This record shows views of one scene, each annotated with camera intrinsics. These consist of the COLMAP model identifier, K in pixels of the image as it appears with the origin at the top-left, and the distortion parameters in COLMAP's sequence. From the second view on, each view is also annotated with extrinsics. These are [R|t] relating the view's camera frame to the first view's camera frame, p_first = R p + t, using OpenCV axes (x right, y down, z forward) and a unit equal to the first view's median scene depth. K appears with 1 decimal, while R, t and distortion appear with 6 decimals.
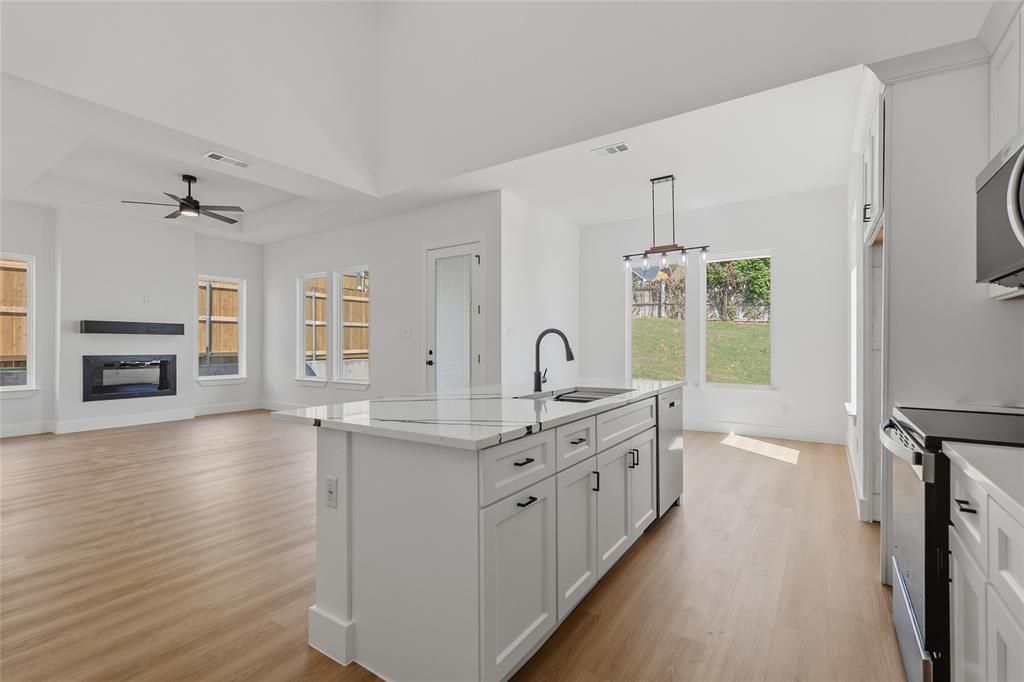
lens RADIAL K [[446.8, 0, 501.4], [0, 446.8, 342.4], [0, 0, 1]] dist [0.007653, 0.000270]
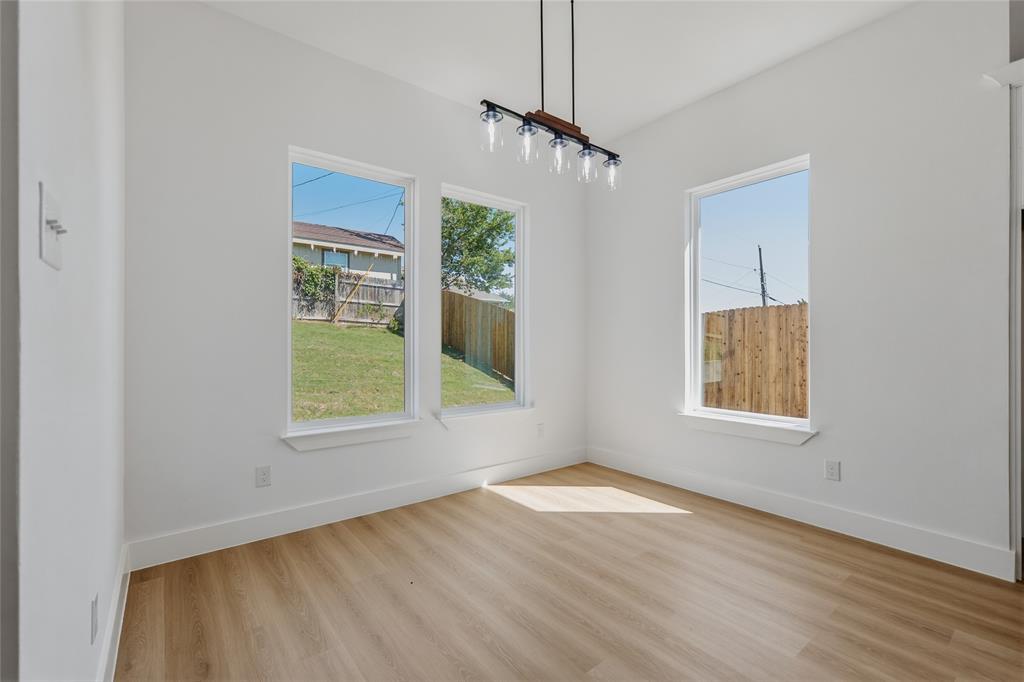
lens RADIAL K [[446.8, 0, 514.3], [0, 446.8, 342.0], [0, 0, 1]] dist [0.007653, 0.000270]
pose [[0.294809, -0.001863, 0.955554, -0.182848], [-0.000422, 0.999998, 0.002080, 0.010007], [-0.955556, -0.001017, 0.294808, 2.213799]]
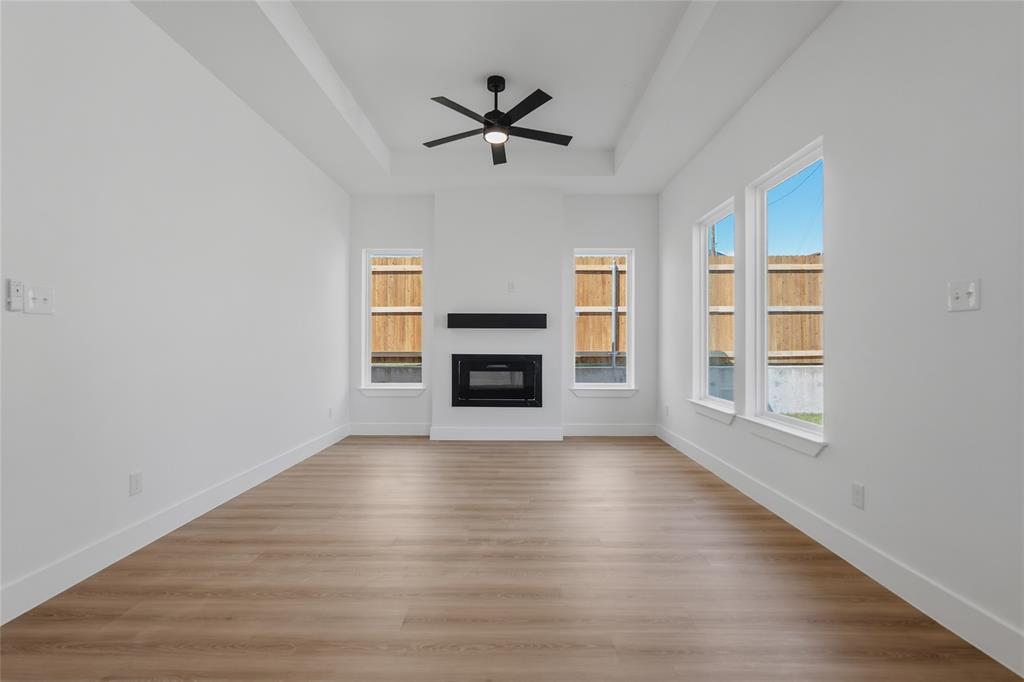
lens RADIAL K [[446.8, 0, 519.0], [0, 446.8, 343.5], [0, 0, 1]] dist [0.007653, 0.000270]
pose [[0.576187, 0.004212, -0.817307, -0.092546], [0.002606, 0.999972, 0.006990, 0.002282], [0.817314, -0.006157, 0.576160, 0.396622]]
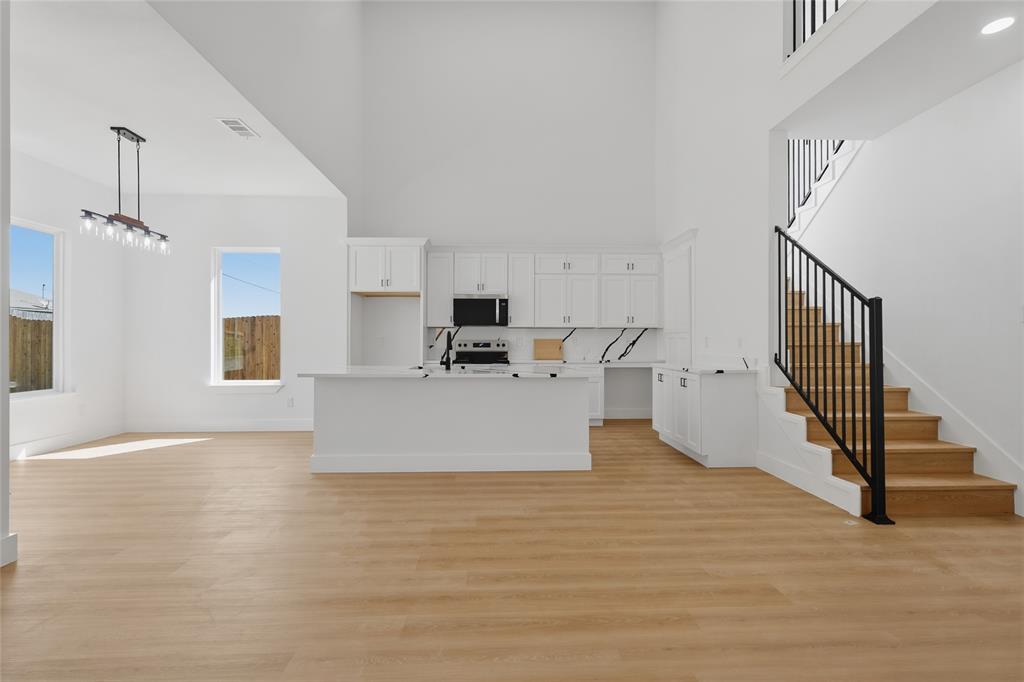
lens RADIAL K [[446.8, 0, 510.8], [0, 446.8, 338.1], [0, 0, 1]] dist [0.007653, 0.000270]
pose [[-0.599859, 0.002033, 0.800103, -1.683862], [-0.003601, 0.999980, -0.005241, 0.005041], [-0.800098, -0.006025, -0.599840, 2.272919]]
